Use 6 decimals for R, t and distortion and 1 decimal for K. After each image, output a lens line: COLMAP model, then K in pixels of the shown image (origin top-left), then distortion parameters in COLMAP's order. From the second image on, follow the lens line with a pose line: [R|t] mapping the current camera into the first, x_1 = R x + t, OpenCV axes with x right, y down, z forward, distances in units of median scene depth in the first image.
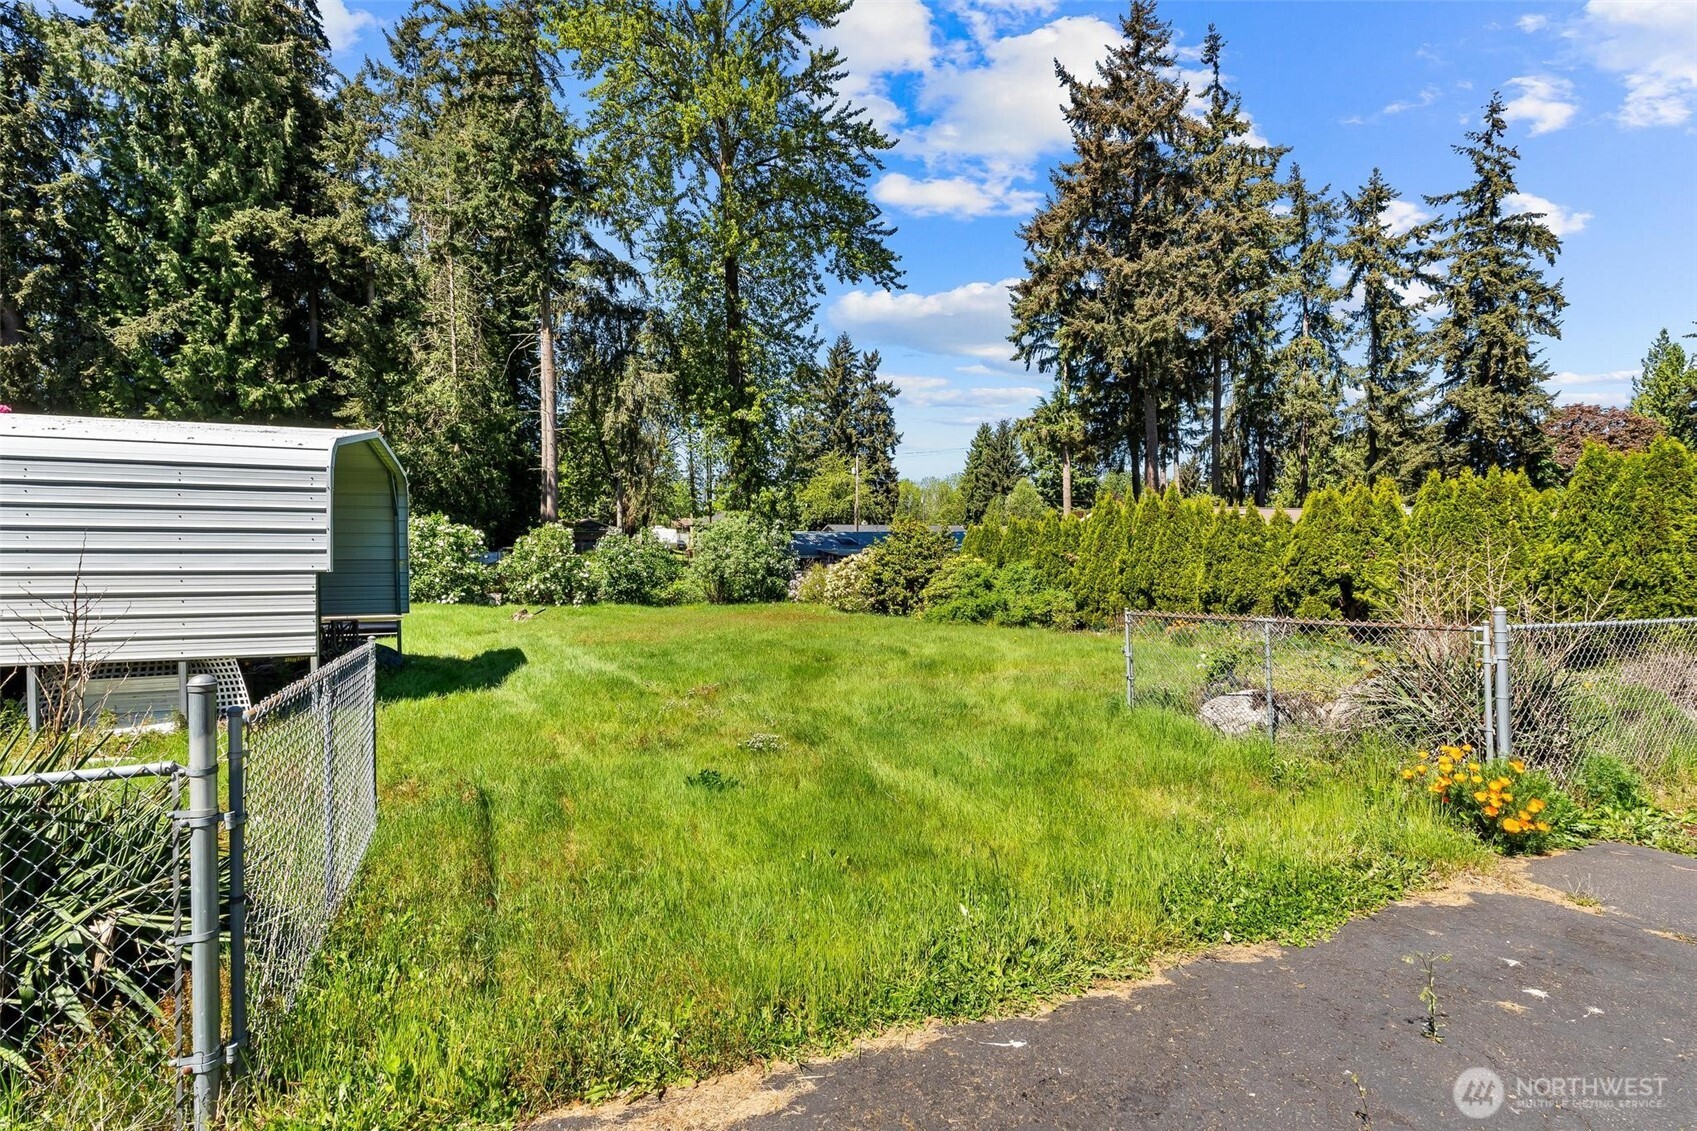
lens RADIAL K [[802.9, 0, 848.5], [0, 802.9, 565.5], [0, 0, 1]] dist [0.002225, 0.000282]
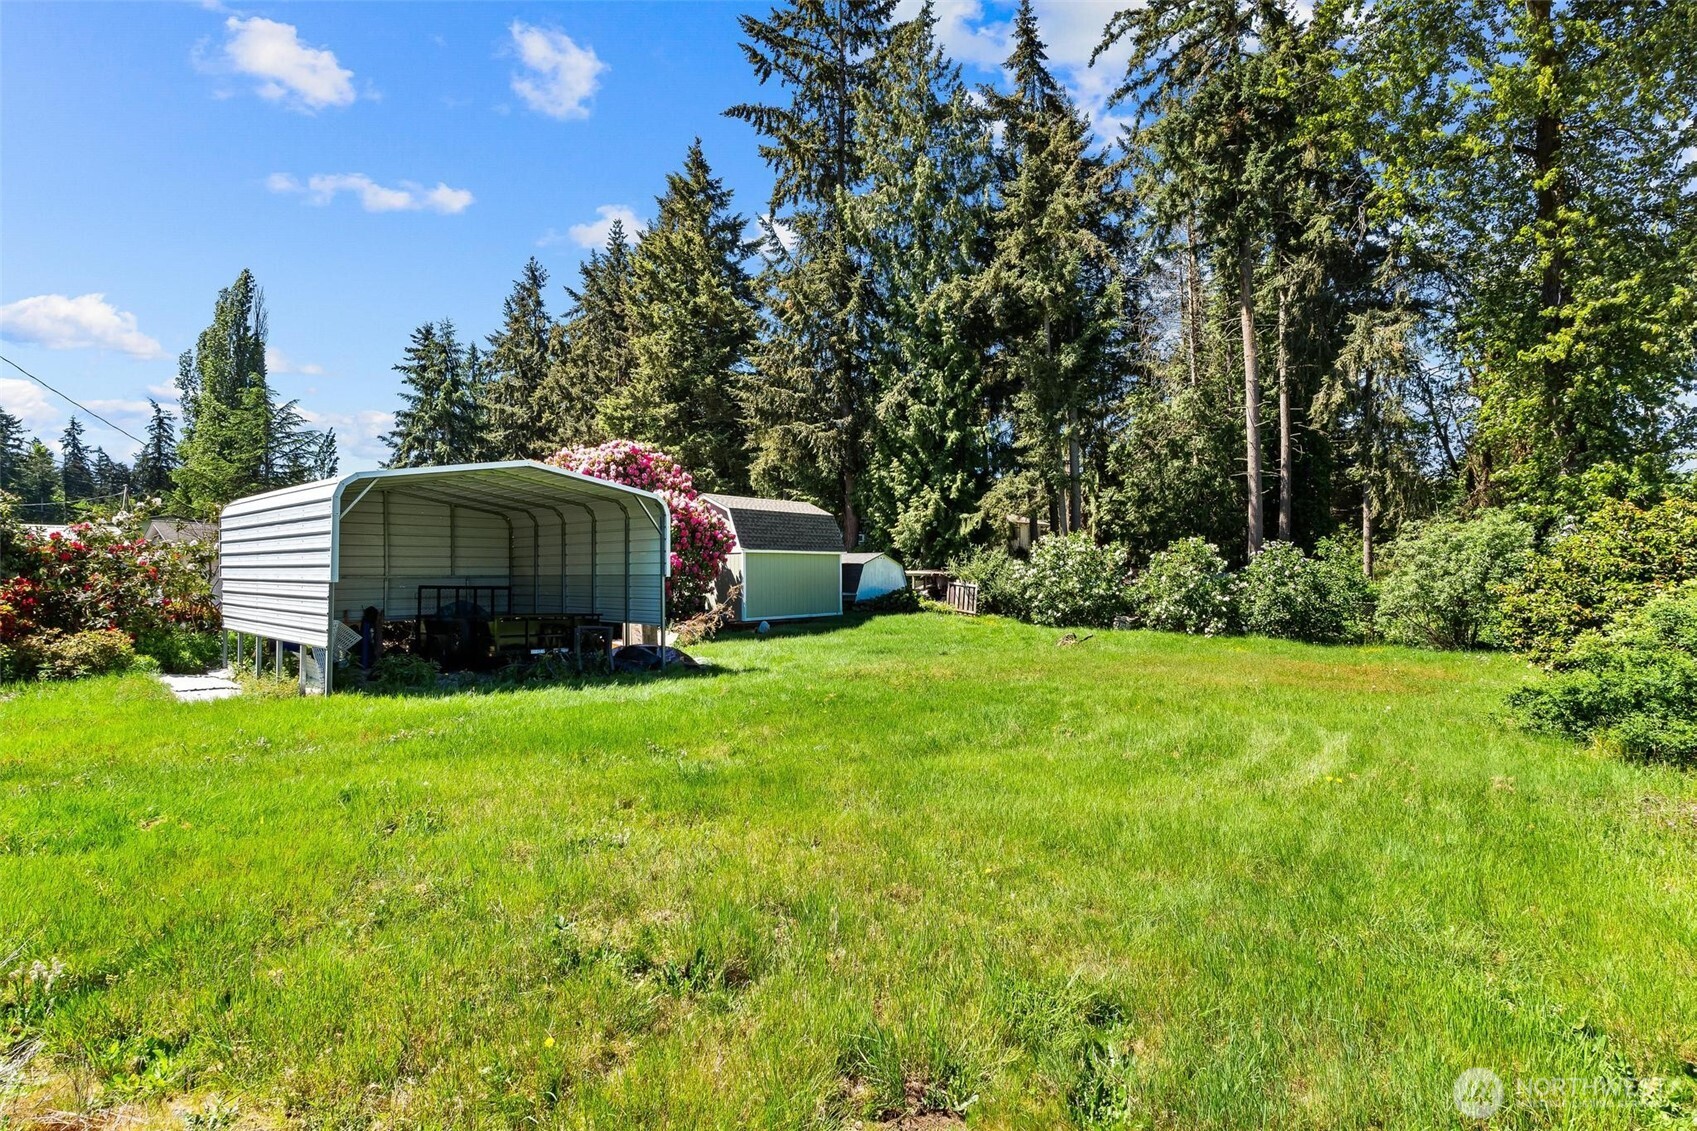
lens RADIAL K [[802.9, 0, 848.5], [0, 802.9, 565.5], [0, 0, 1]] dist [0.002225, 0.000282]
pose [[0.487032, -0.012895, -0.873289, 0.200488], [-0.010826, 0.999725, -0.020799, -0.000454], [0.873317, 0.019584, 0.486758, 0.277396]]
